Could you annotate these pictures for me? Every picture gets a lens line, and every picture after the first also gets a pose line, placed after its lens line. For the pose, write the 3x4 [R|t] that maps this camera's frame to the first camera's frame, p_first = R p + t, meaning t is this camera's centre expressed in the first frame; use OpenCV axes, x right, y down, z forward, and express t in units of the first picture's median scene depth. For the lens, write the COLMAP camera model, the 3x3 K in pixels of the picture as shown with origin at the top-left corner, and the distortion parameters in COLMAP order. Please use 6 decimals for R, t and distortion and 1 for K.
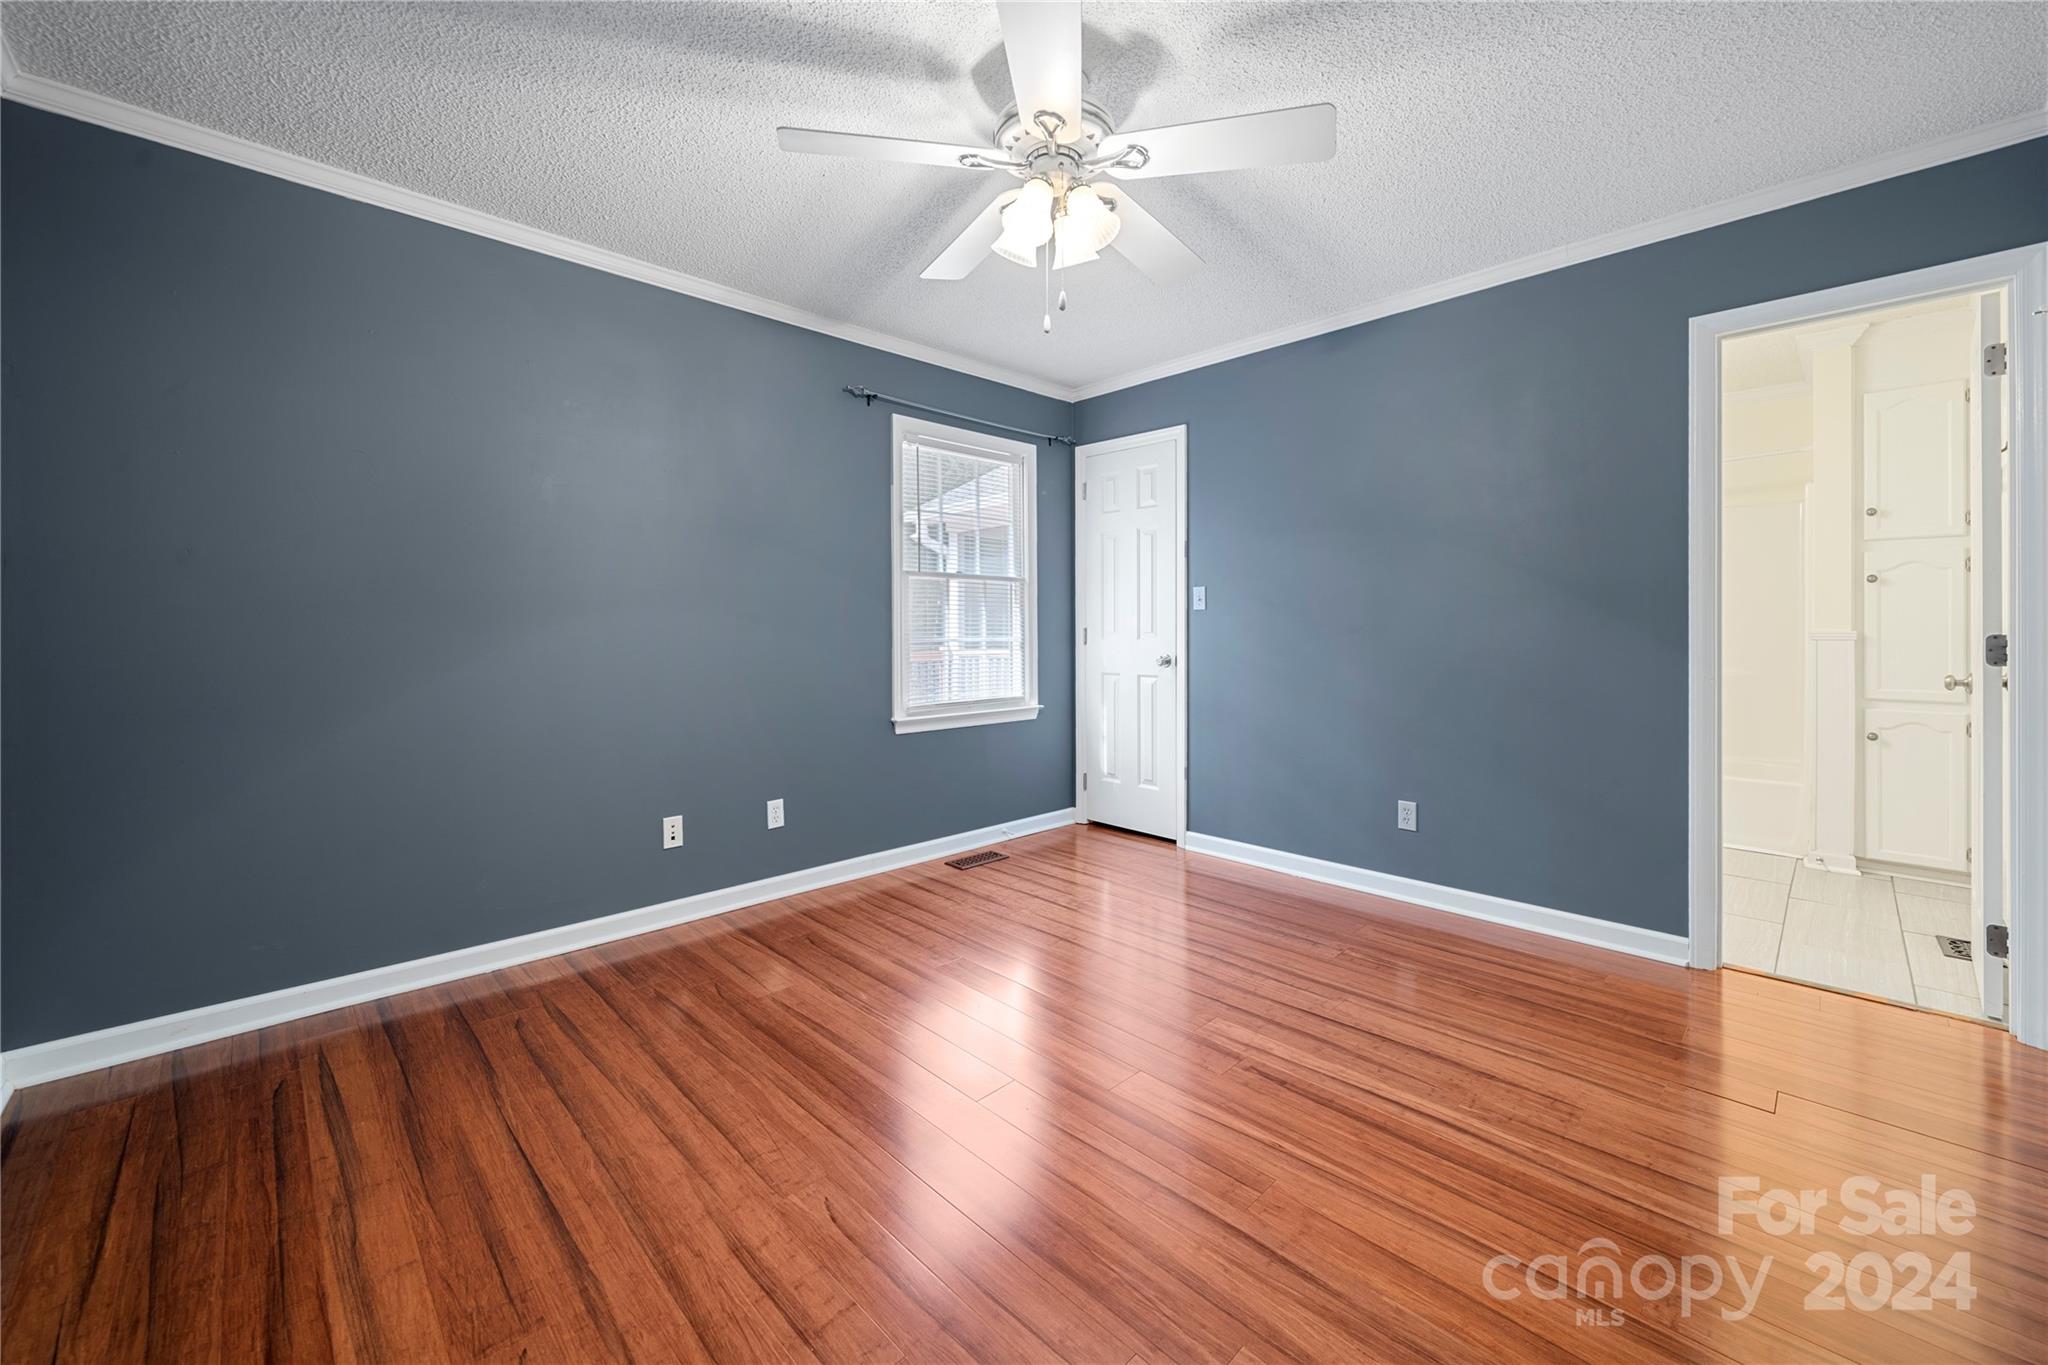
lens RADIAL K [[806.3, 0, 1027.7], [0, 806.3, 640.4], [0, 0, 1]] dist [-0.000890, -0.000097]
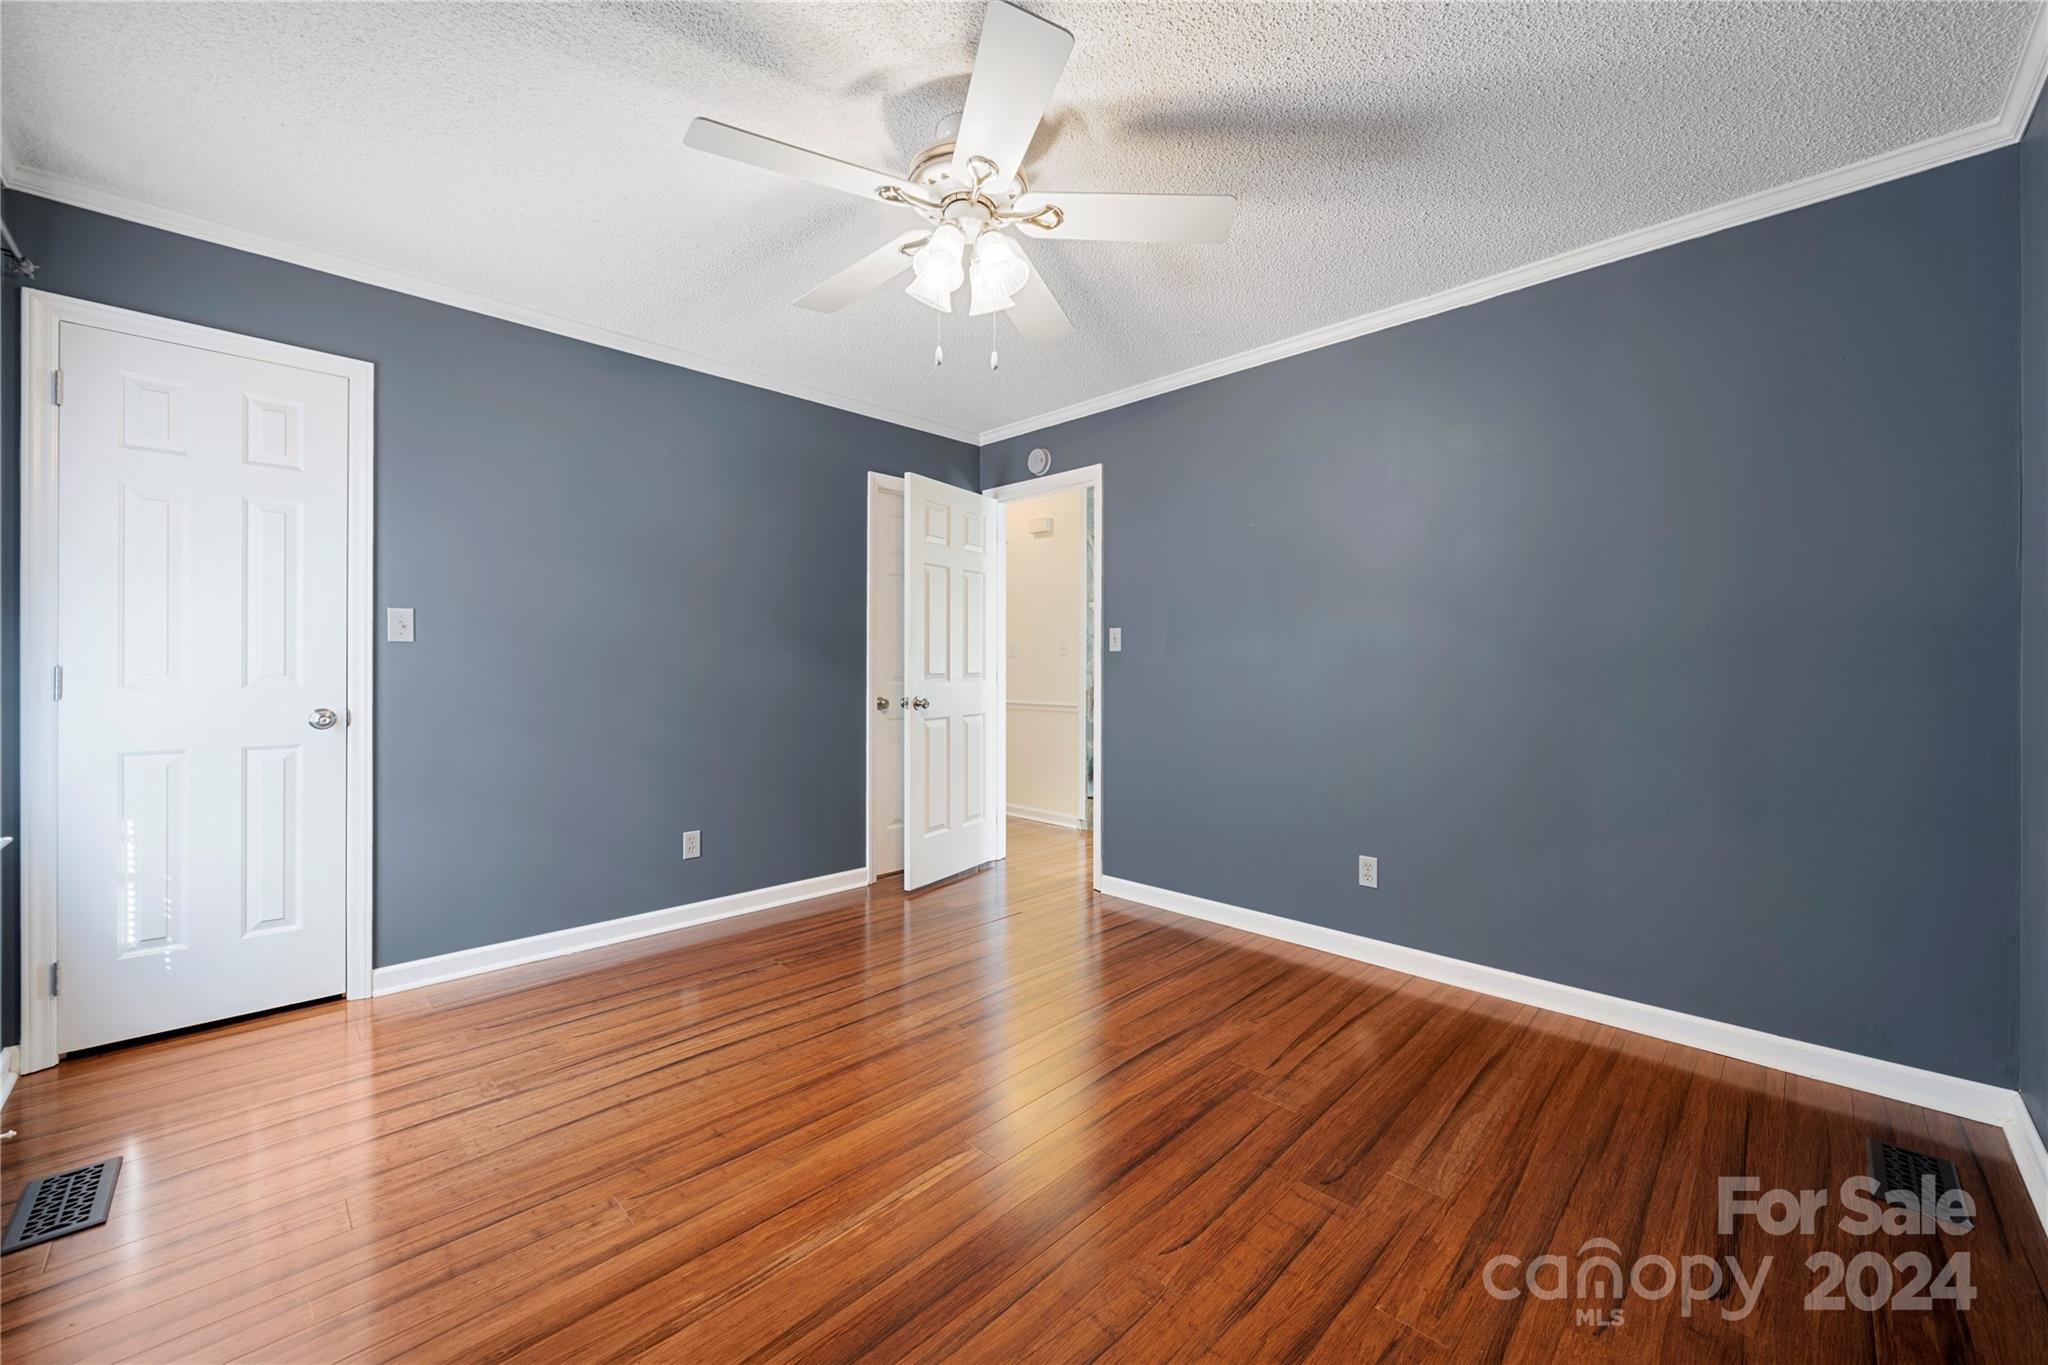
lens RADIAL K [[787.0, 0, 1022.7], [0, 787.0, 645.2], [0, 0, 1]] dist [-0.000344, -0.000164]
pose [[-0.014086, 0.029527, 0.999465, -0.800123], [0.010772, 0.999510, -0.029377, -0.020000], [-0.999843, 0.010352, -0.014398, 0.759577]]
